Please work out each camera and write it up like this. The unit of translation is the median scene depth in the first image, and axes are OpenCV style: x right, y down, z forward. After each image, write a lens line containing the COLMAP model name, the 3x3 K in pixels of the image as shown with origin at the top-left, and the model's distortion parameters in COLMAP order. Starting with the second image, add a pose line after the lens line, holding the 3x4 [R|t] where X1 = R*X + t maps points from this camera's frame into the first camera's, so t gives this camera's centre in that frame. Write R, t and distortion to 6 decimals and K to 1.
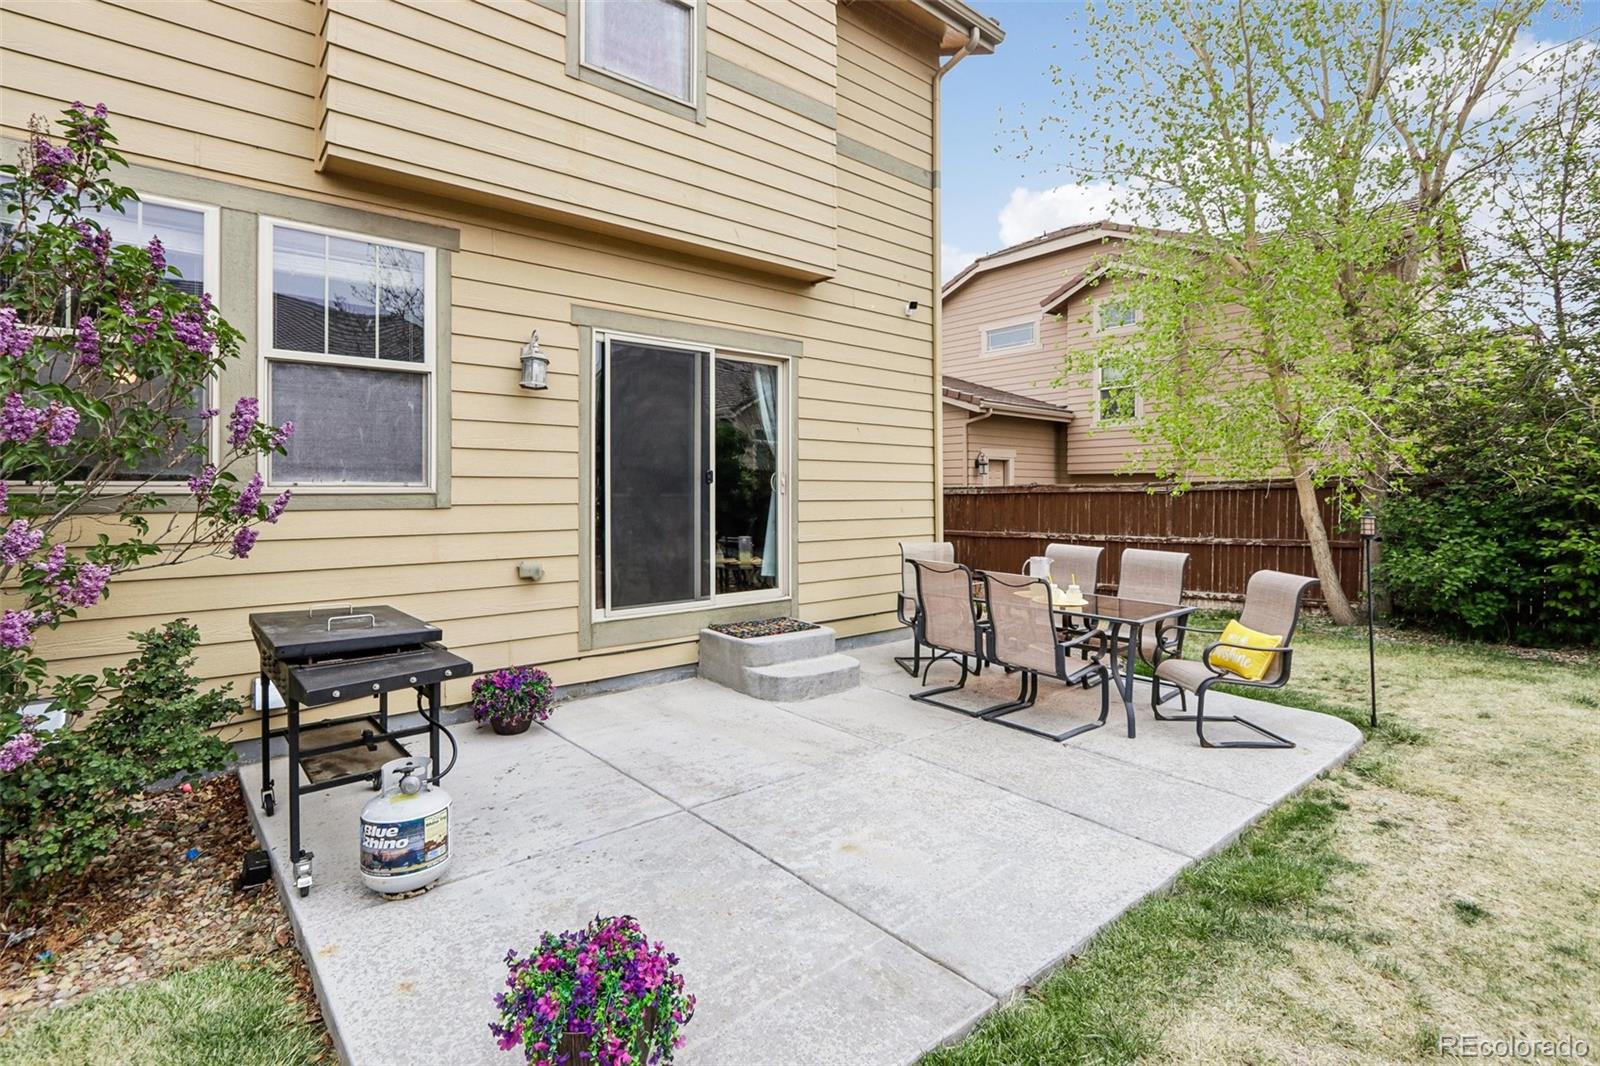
lens RADIAL K [[745.0, 0, 793.8], [0, 745.0, 486.8], [0, 0, 1]] dist [-0.009541, -0.000007]
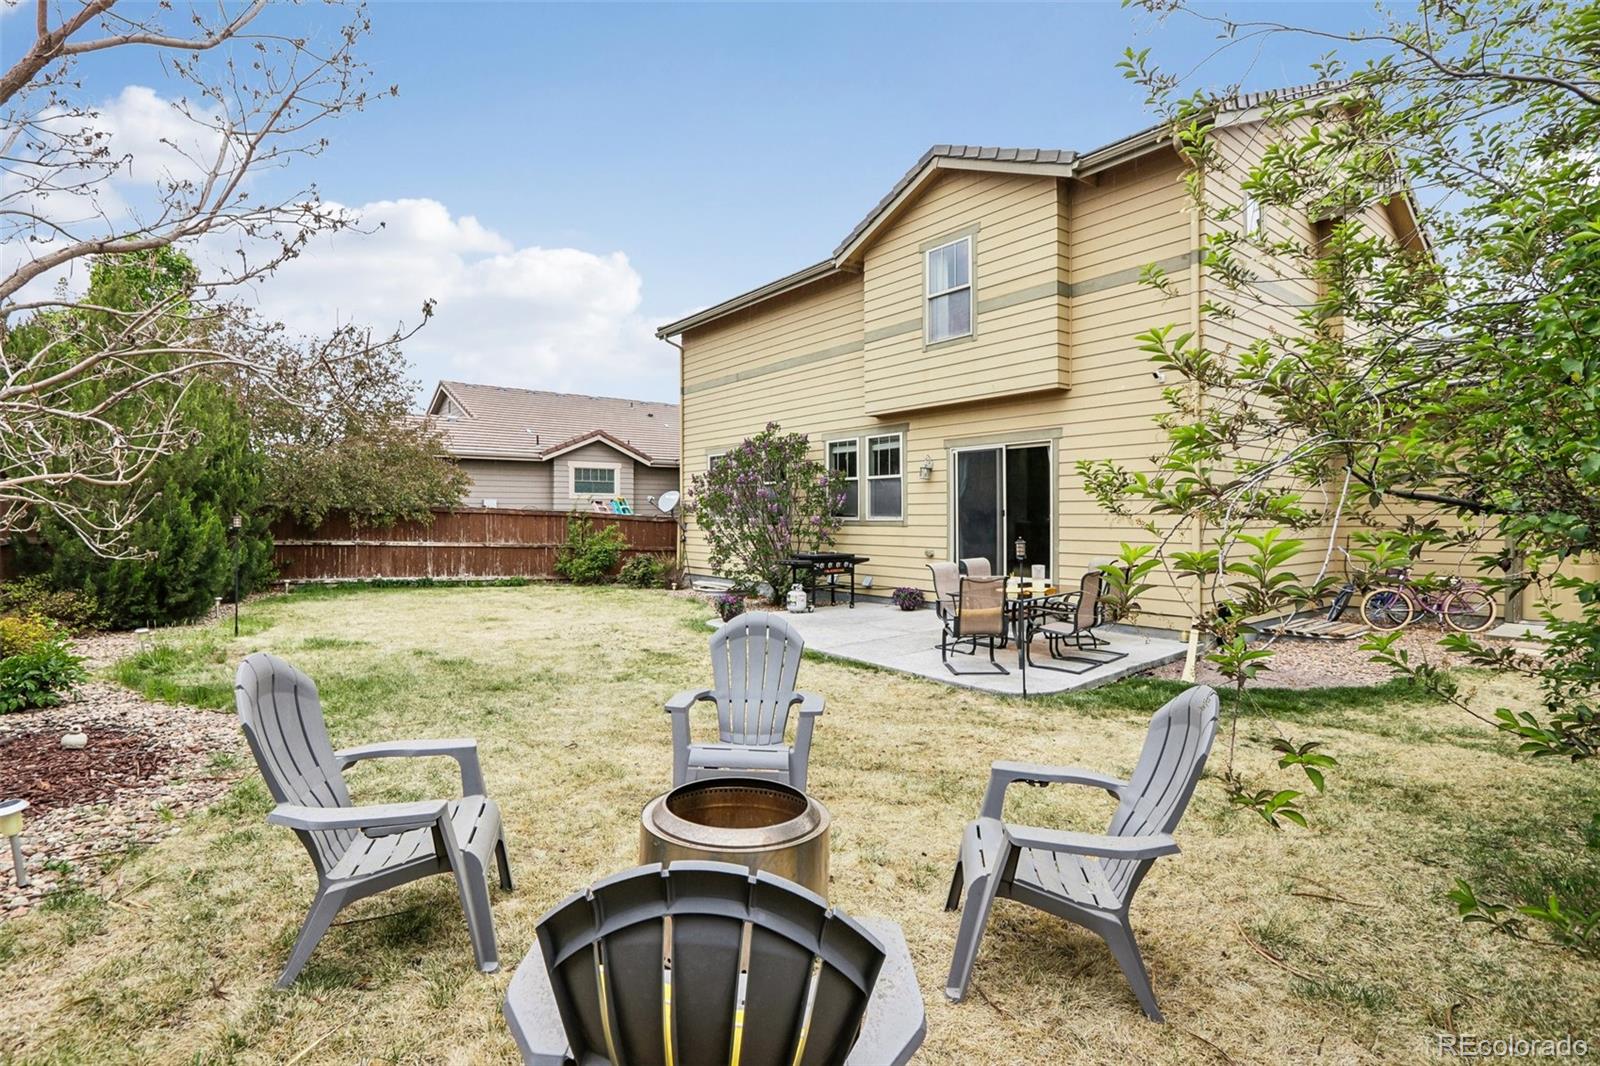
lens RADIAL K [[766.8, 0, 794.0], [0, 766.8, 512.0], [0, 0, 1]] dist [-0.009862, -0.000545]
pose [[-0.016680, -0.000076, -0.999861, 2.123019], [0.012587, 0.999921, -0.000286, -0.025865], [0.999782, -0.012590, -0.016678, 0.572788]]
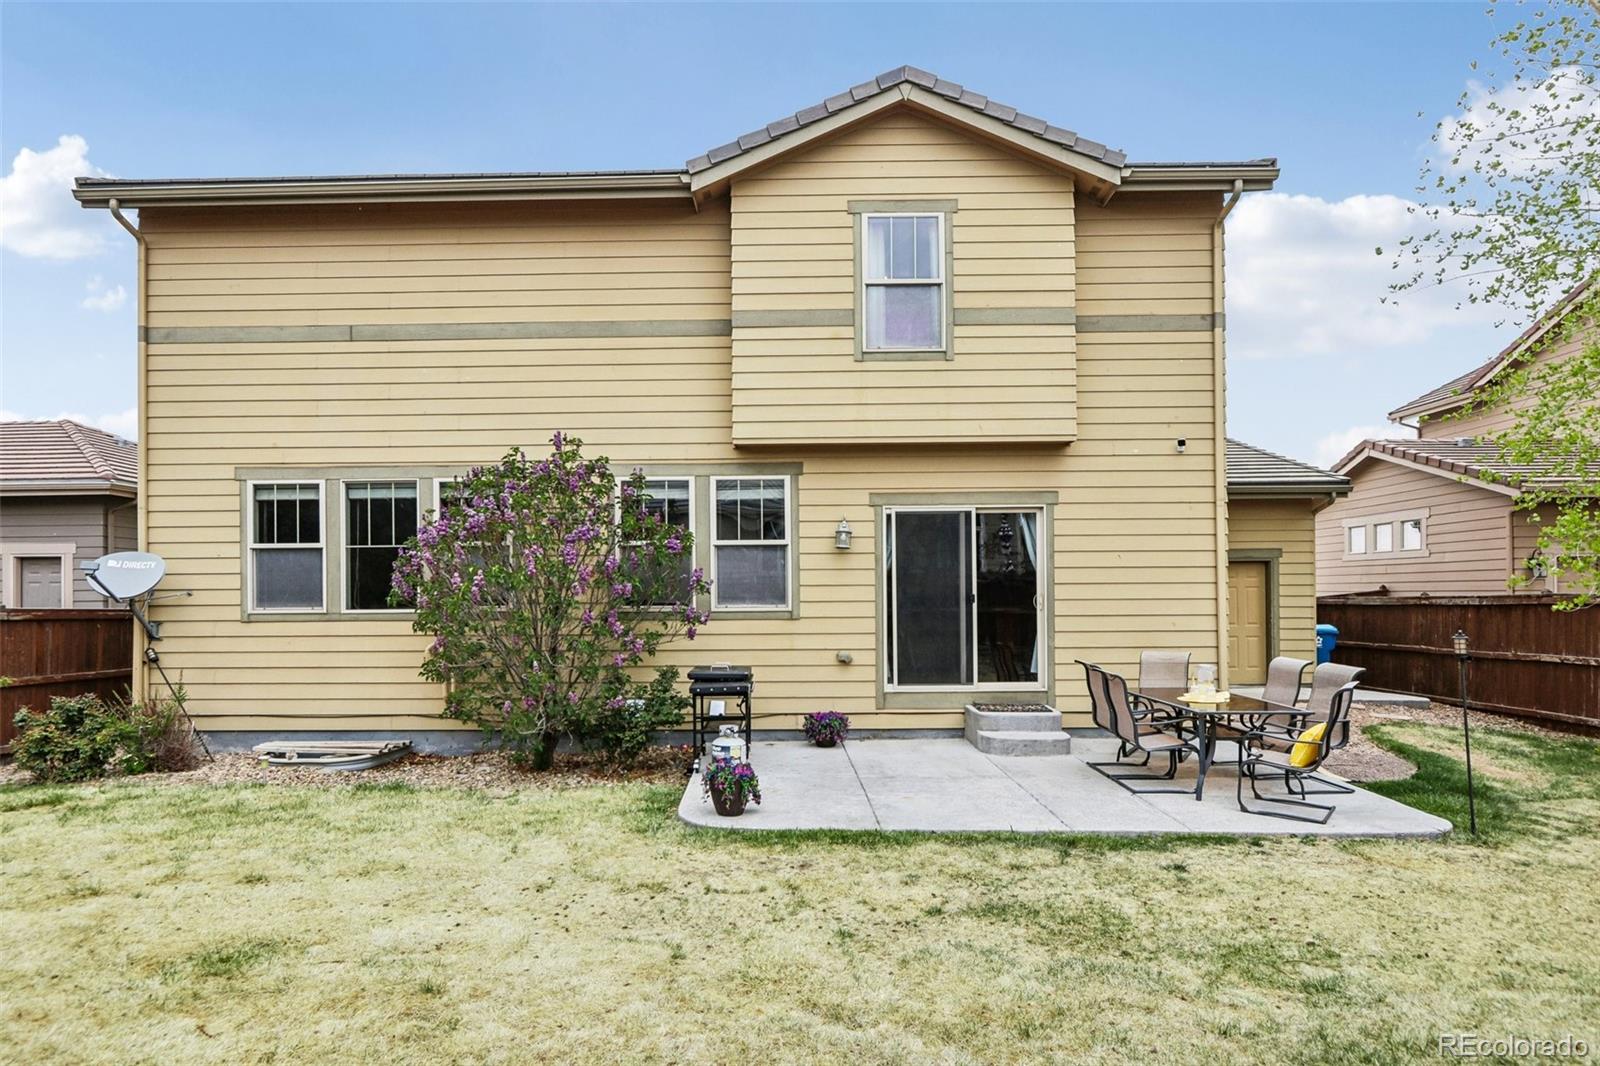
lens RADIAL K [[886.7, 0, 796.2], [0, 886.7, 590.2], [0, 0, 1]] dist [-0.006077, 0.000256]
pose [[0.770136, -0.008114, -0.637828, 0.810160], [0.009845, 0.999951, -0.000833, -0.035620], [0.637804, -0.005638, 0.770178, -0.587866]]
